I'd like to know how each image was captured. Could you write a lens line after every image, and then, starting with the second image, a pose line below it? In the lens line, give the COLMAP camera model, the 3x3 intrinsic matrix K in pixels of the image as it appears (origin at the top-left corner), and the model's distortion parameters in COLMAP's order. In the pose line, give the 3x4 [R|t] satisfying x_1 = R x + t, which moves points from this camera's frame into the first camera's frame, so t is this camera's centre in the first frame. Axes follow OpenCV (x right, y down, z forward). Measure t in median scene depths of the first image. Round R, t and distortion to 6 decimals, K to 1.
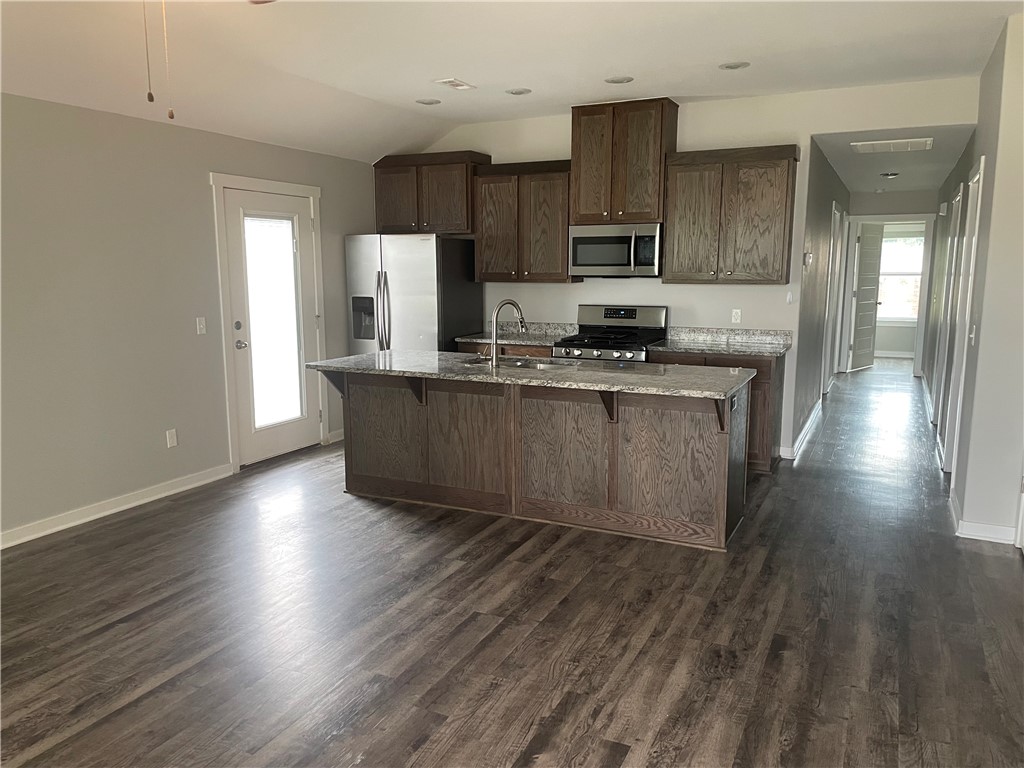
lens RADIAL K [[787.9, 0, 512.0], [0, 787.9, 384.0], [0, 0, 1]] dist [0.086637, 0.001532]
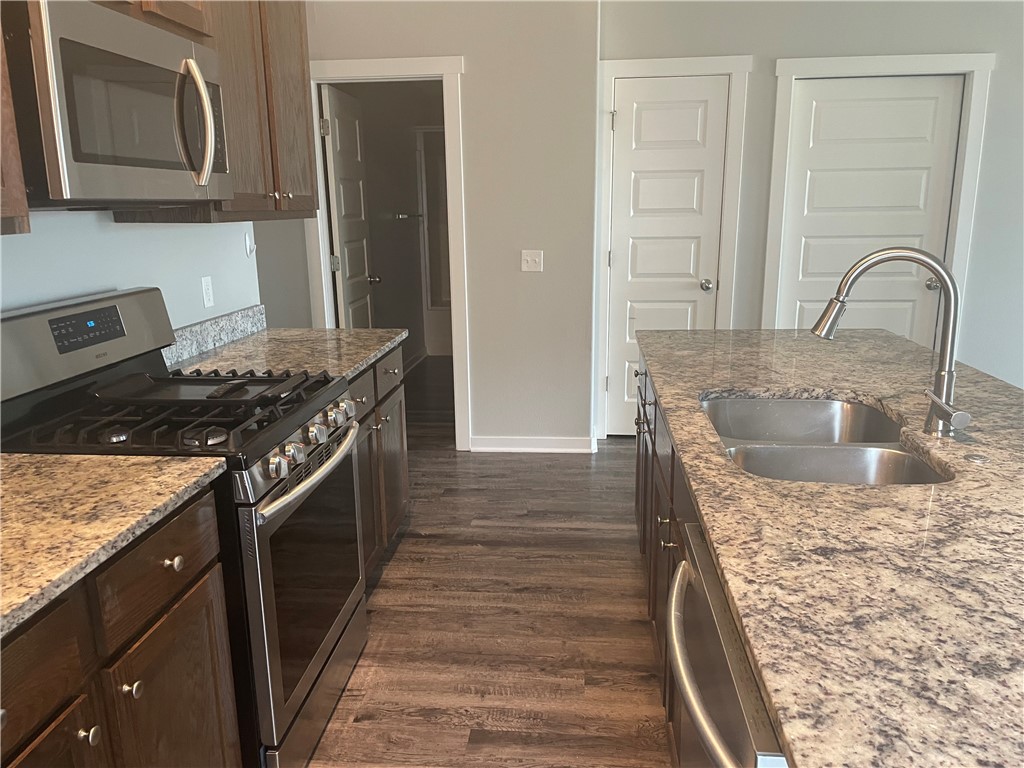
lens RADIAL K [[787.9, 0, 512.0], [0, 787.9, 384.0], [0, 0, 1]] dist [0.086637, 0.001532]
pose [[-0.346852, -0.205396, 0.915153, -0.238832], [0.158980, 0.948733, 0.273188, -0.142443], [-0.924348, 0.240247, -0.296416, 1.044497]]
